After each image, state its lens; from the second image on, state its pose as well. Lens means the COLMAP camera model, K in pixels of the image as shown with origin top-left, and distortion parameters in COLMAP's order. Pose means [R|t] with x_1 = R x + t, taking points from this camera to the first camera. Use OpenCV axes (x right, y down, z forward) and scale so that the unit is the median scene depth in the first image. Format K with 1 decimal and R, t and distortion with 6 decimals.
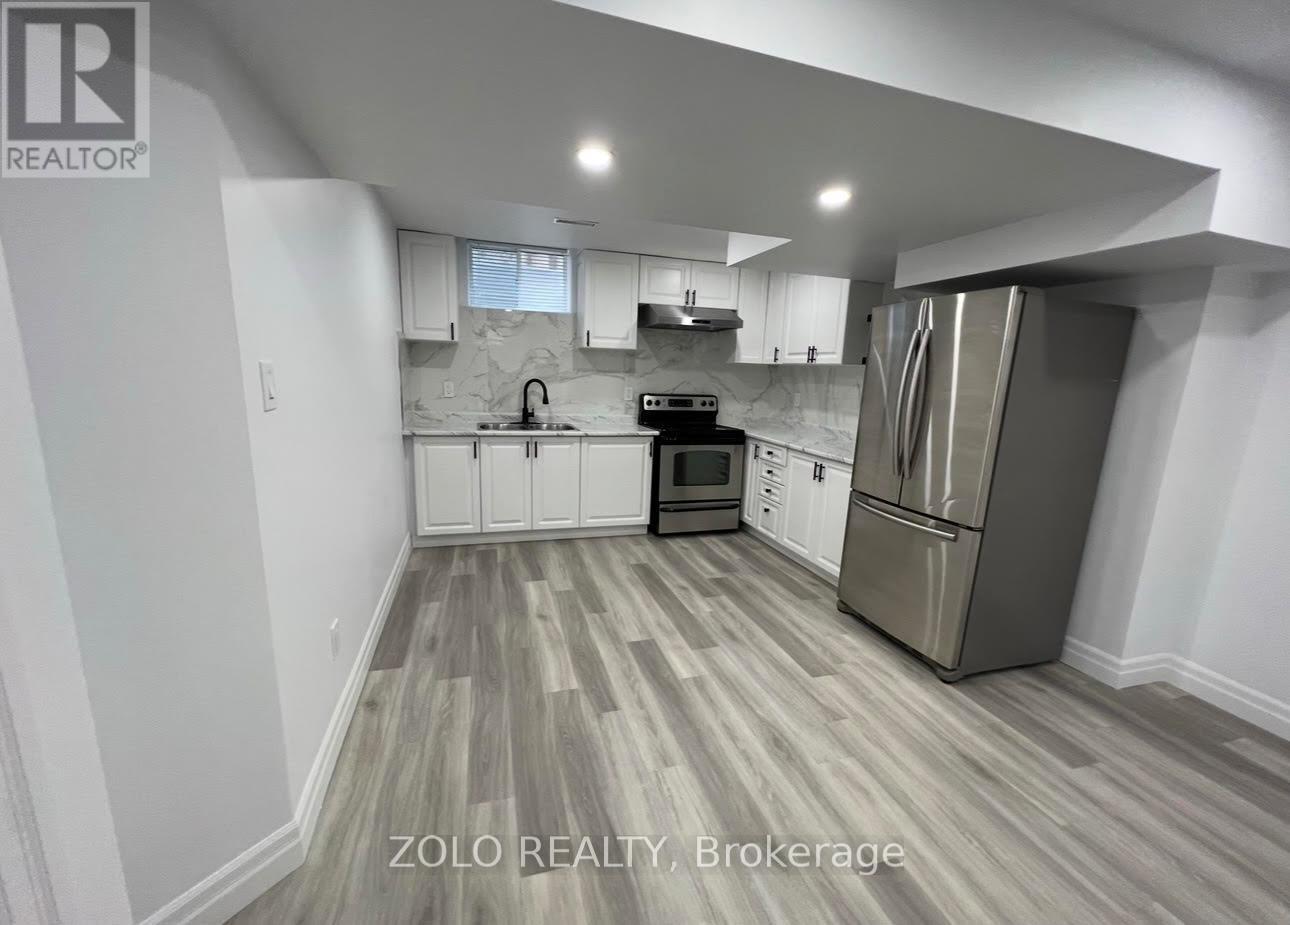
lens RADIAL K [[520.0, 0, 642.8], [0, 520.0, 469.3], [0, 0, 1]] dist [0.000217, 0.000227]
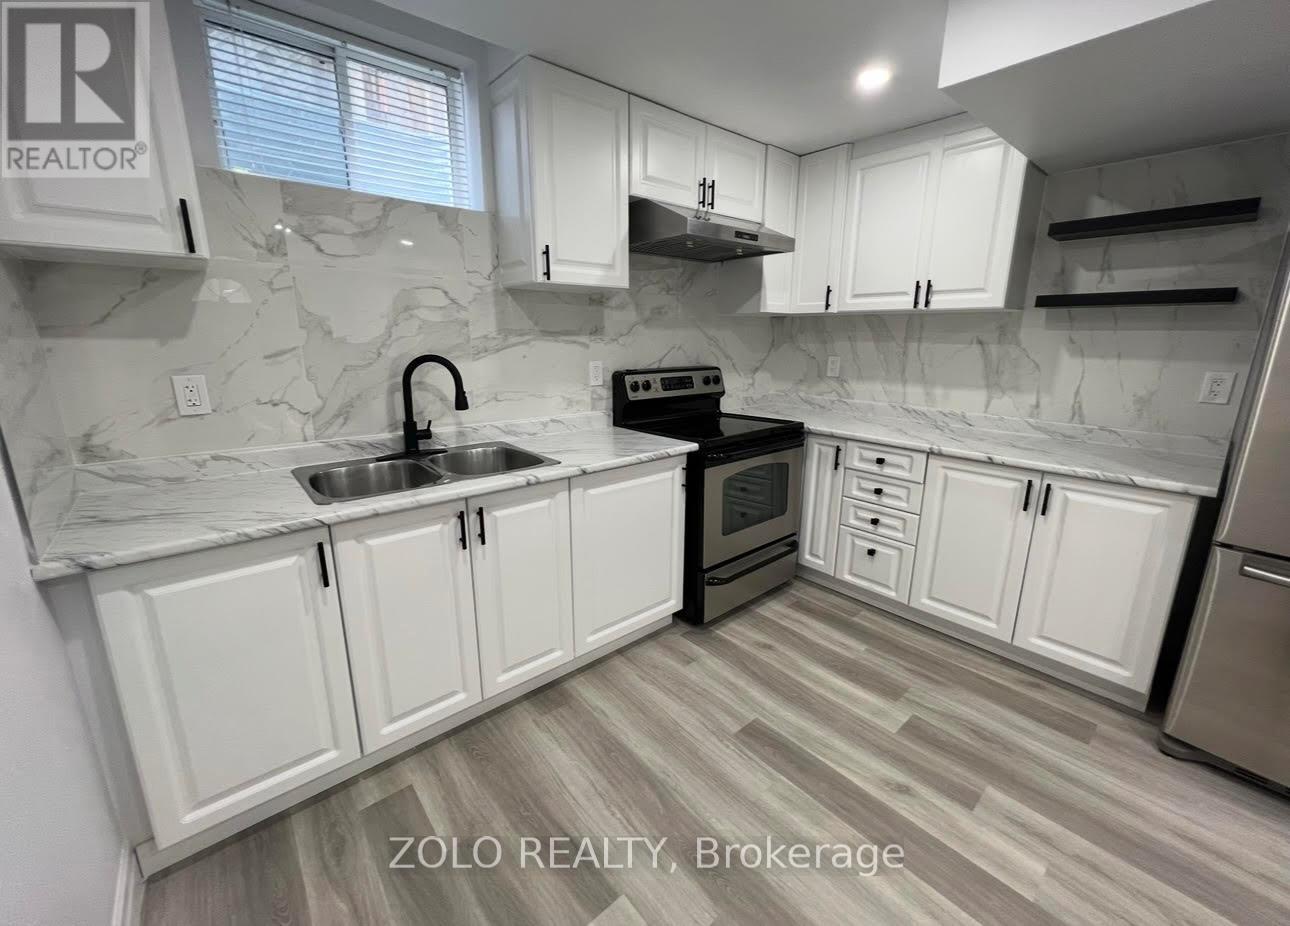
lens RADIAL K [[520.0, 0, 645.7], [0, 520.0, 455.8], [0, 0, 1]] dist [0.000217, 0.000227]
pose [[0.916839, -0.122061, 0.380141, -0.217816], [0.102907, 0.992197, 0.070394, -0.101059], [-0.385767, -0.025421, 0.922246, 0.518233]]
